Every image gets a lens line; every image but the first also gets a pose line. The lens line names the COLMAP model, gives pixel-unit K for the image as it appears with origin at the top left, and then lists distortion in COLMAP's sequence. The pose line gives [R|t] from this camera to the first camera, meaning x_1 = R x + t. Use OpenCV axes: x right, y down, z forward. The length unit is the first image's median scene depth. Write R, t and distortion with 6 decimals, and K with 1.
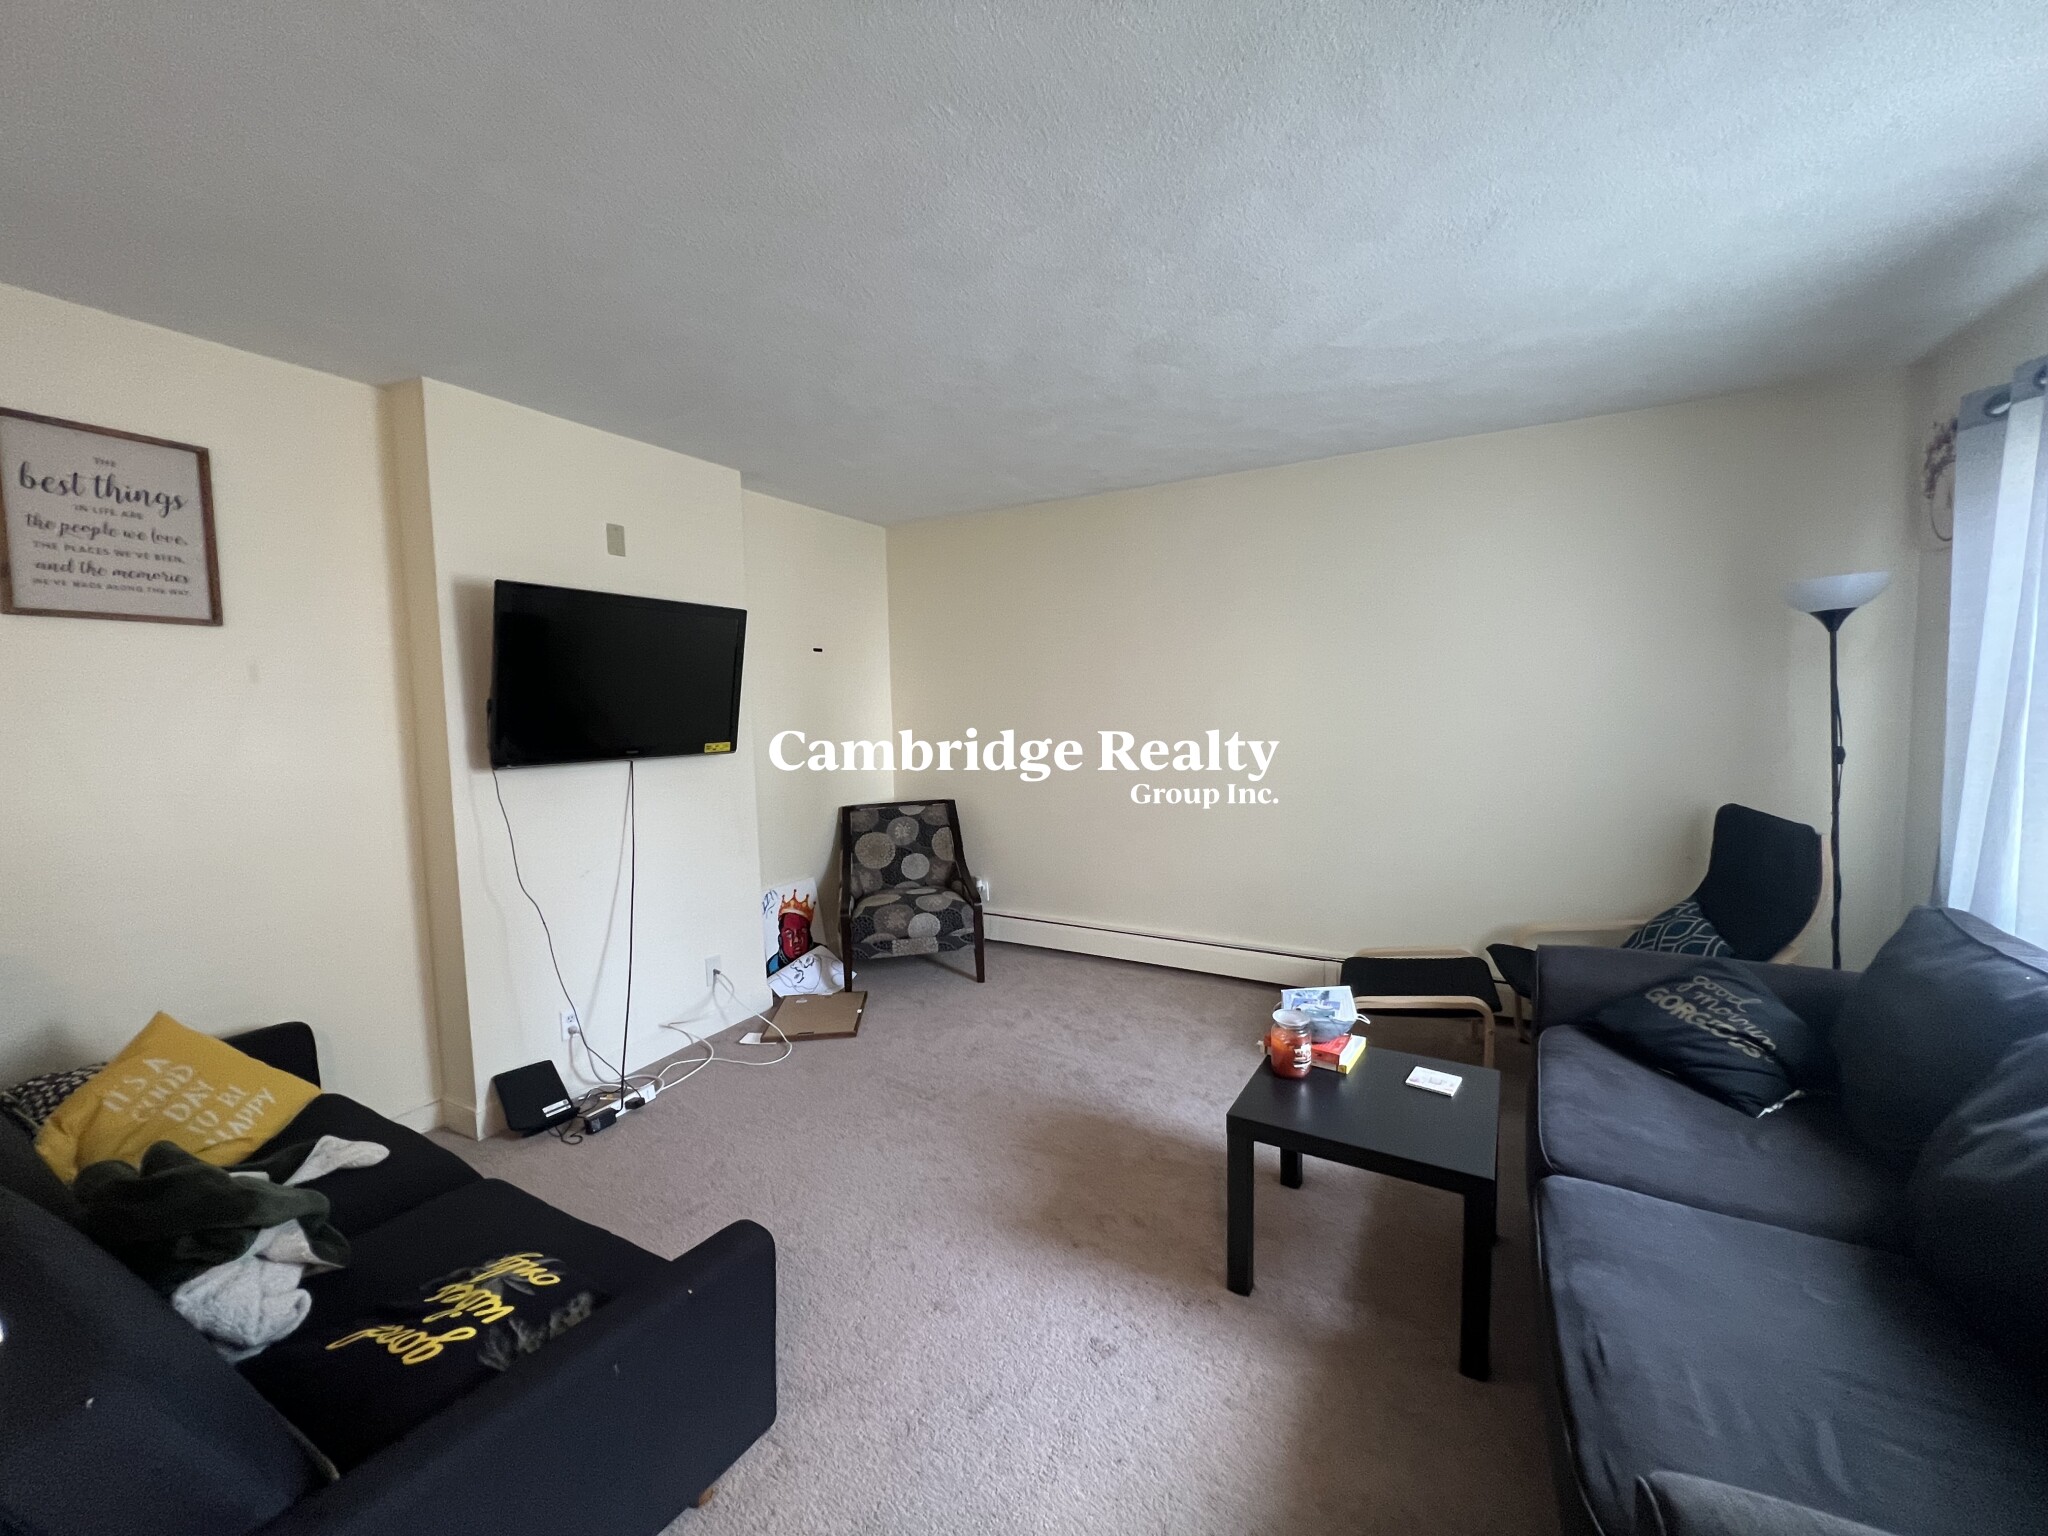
lens RADIAL K [[822.6, 0, 1021.8], [0, 822.6, 763.1], [0, 0, 1]] dist [-0.003613, 0.000874]
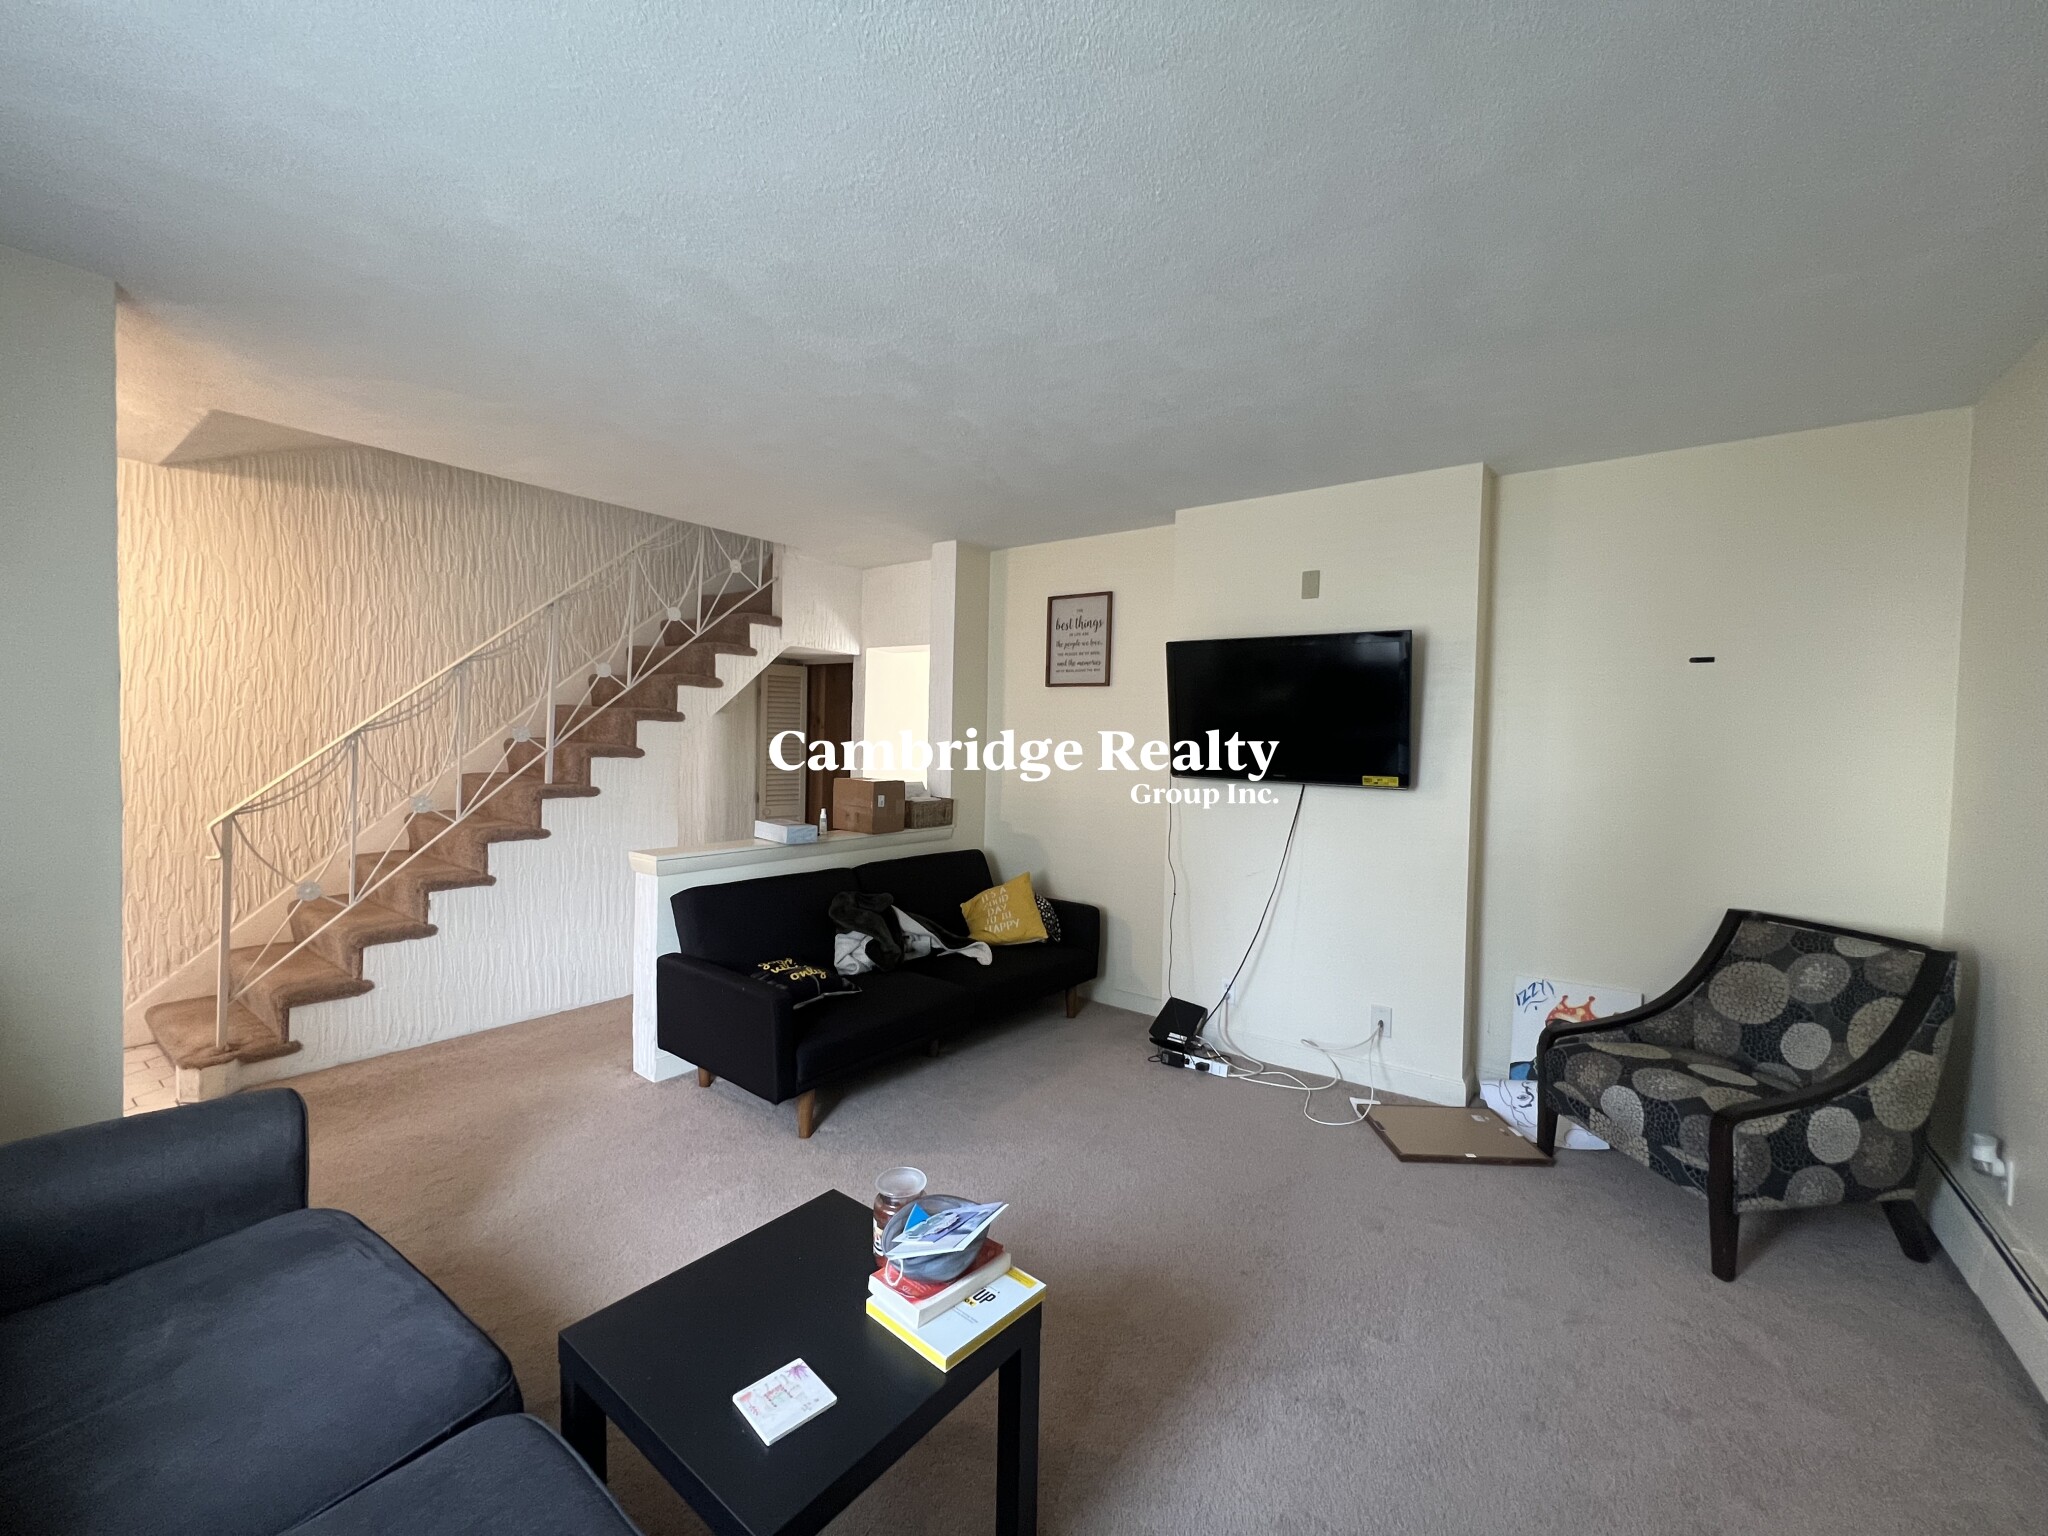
lens RADIAL K [[822.6, 0, 1017.9], [0, 822.6, 765.1], [0, 0, 1]] dist [-0.003613, 0.000874]
pose [[-0.126868, 0.046540, -0.990827, 0.636710], [-0.093806, 0.993859, 0.058694, -0.056359], [0.987474, 0.100392, -0.121724, 0.740767]]
